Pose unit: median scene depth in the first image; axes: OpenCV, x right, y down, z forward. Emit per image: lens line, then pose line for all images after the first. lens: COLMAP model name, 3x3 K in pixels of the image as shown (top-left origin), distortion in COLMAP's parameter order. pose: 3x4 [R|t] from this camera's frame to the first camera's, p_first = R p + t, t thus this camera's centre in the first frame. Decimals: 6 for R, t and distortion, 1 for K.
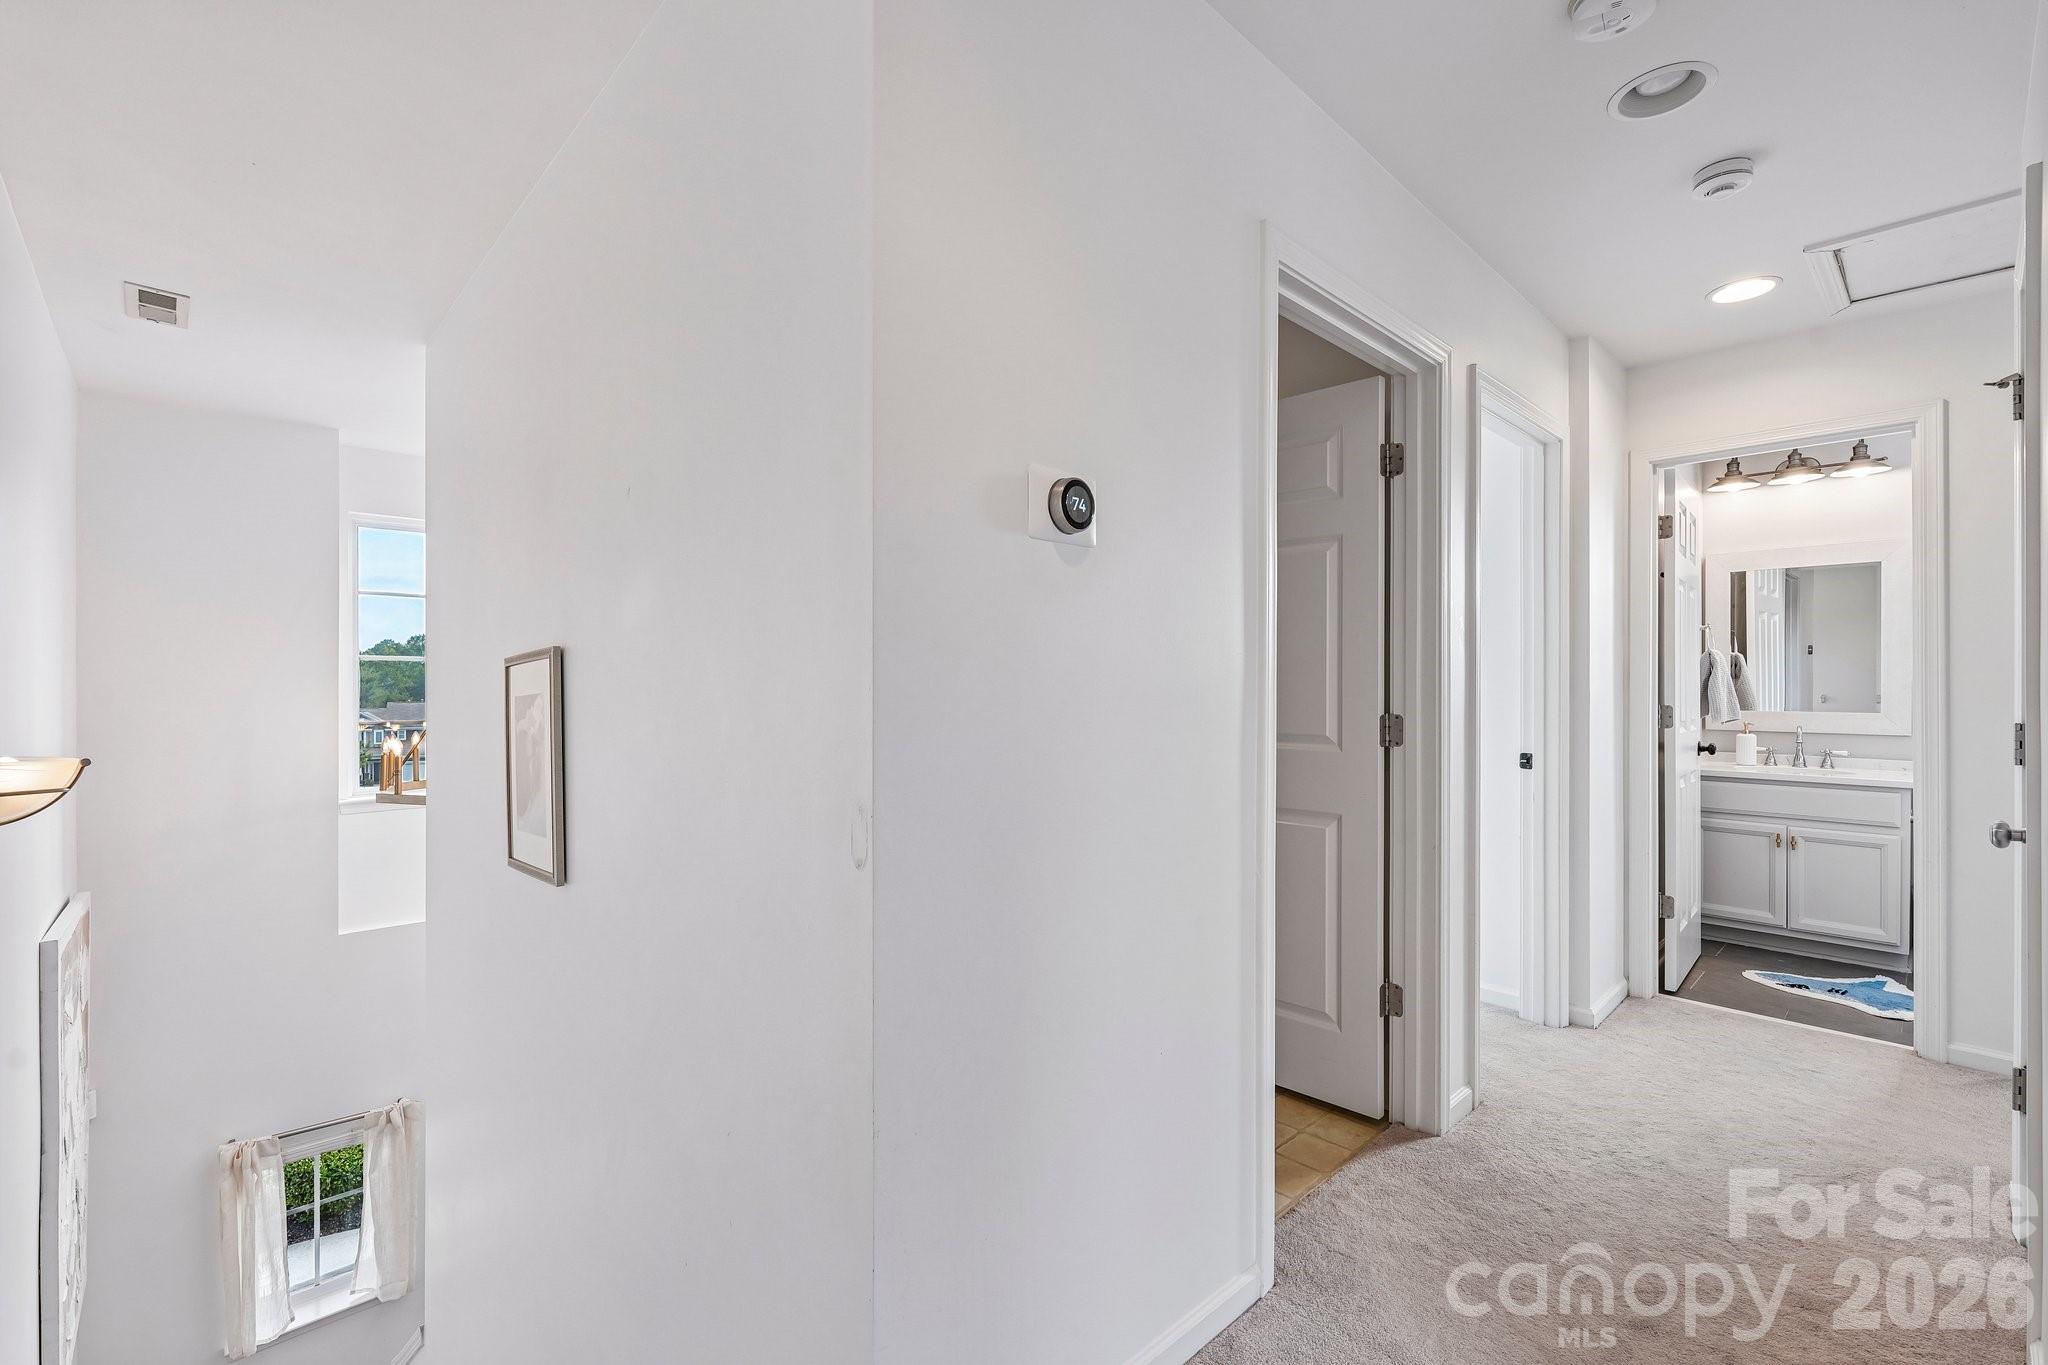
lens RADIAL K [[890.9, 0, 1029.1], [0, 890.9, 695.0], [0, 0, 1]] dist [-0.001214, -0.000451]
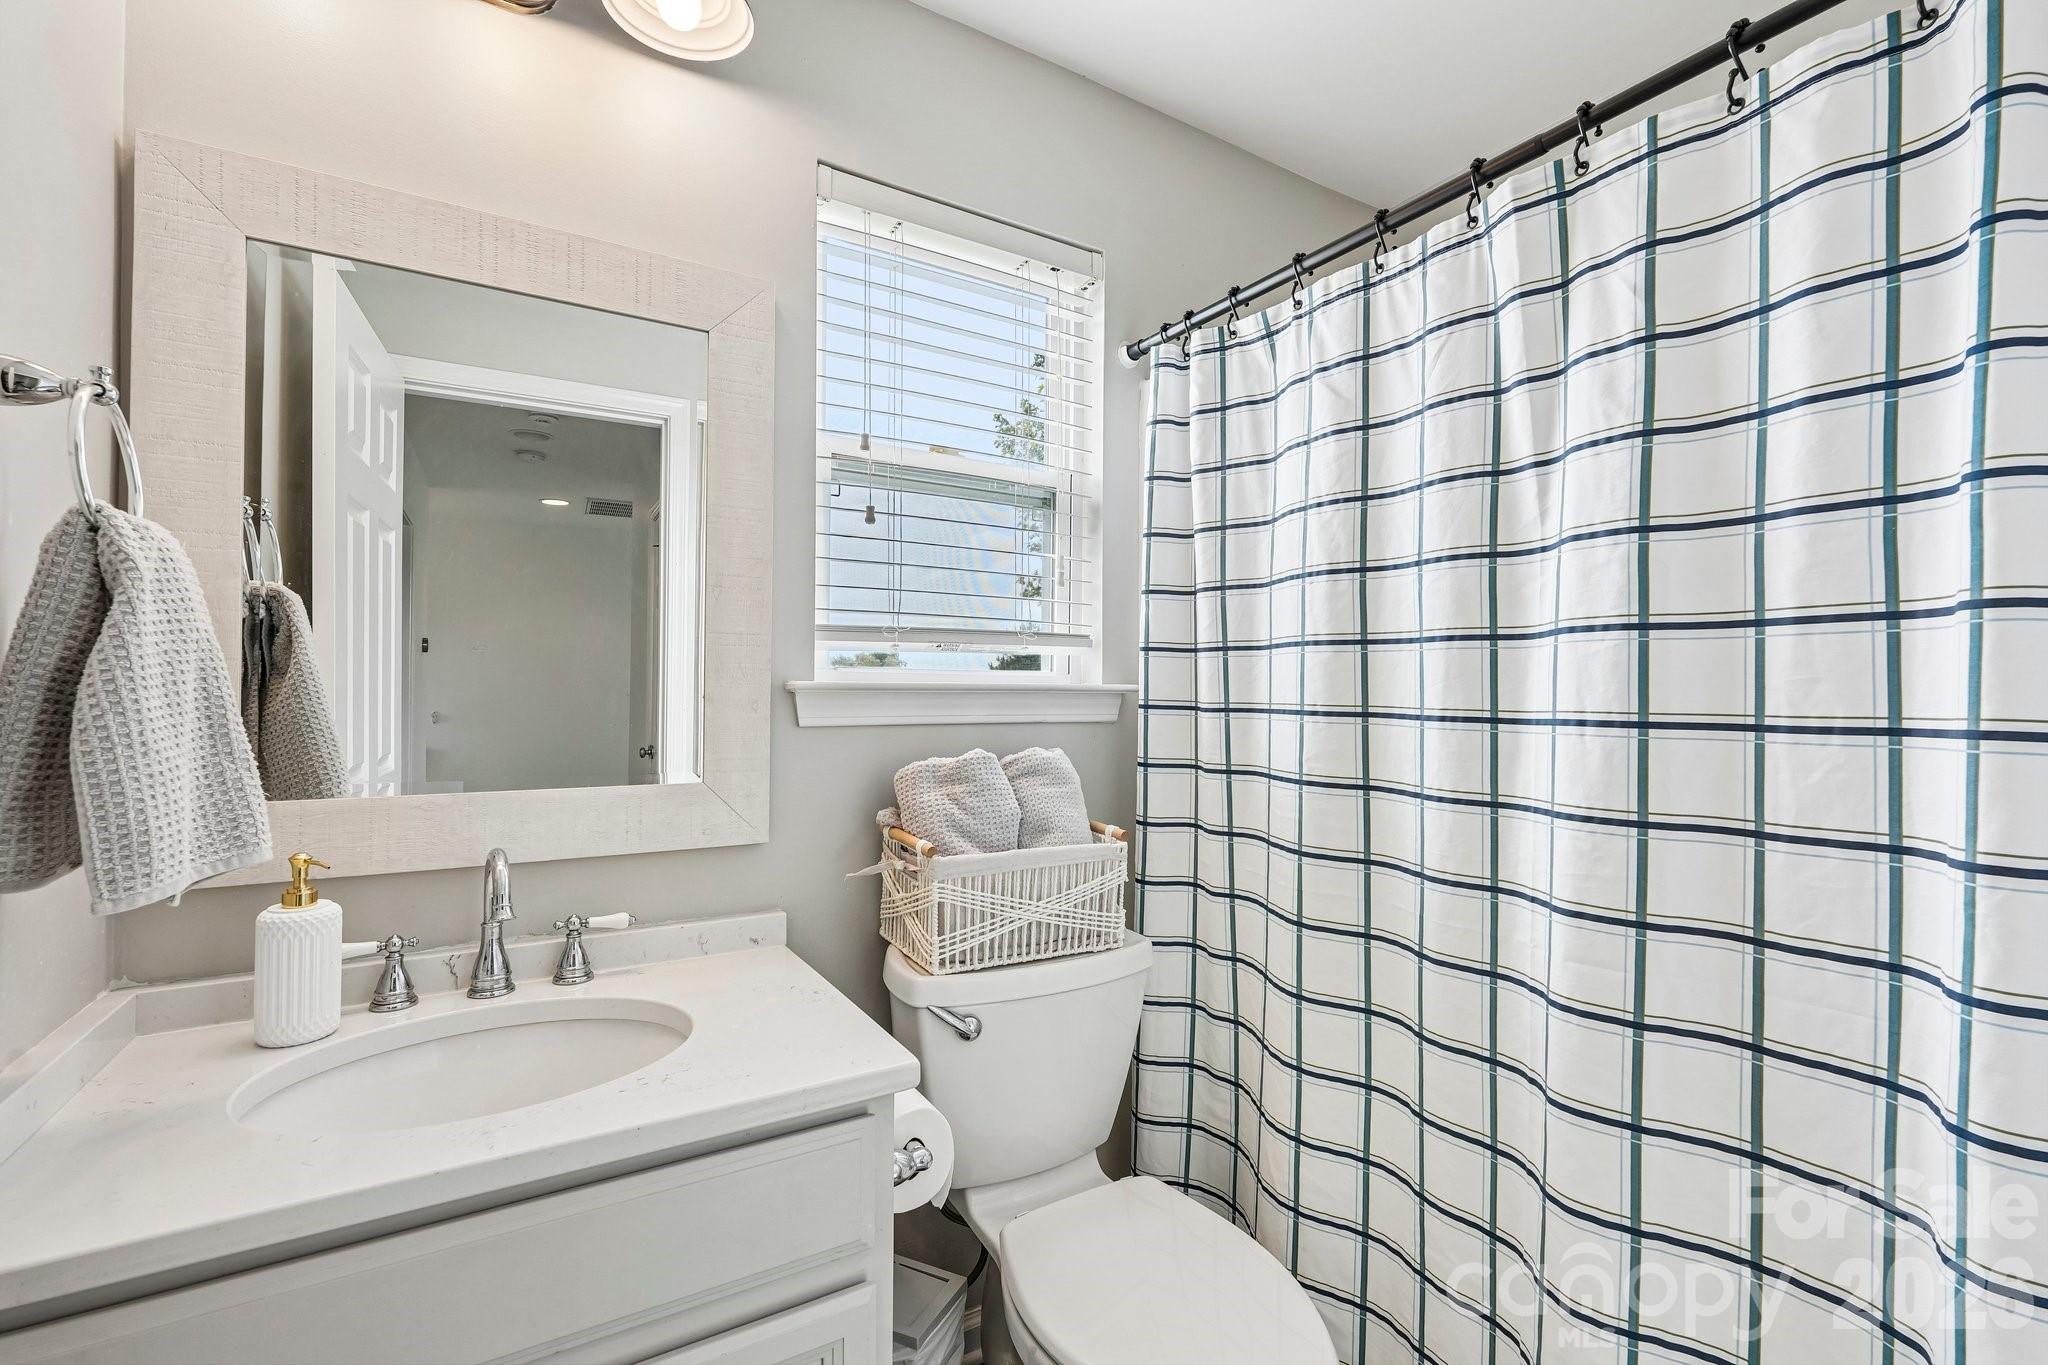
lens RADIAL K [[890.9, 0, 1029.1], [0, 890.9, 695.0], [0, 0, 1]] dist [-0.001214, -0.000451]
pose [[0.219526, 0.015614, 0.975482, 0.618730], [-0.005710, 0.999875, -0.014719, -0.008919], [-0.975590, -0.002339, 0.219588, 0.761525]]
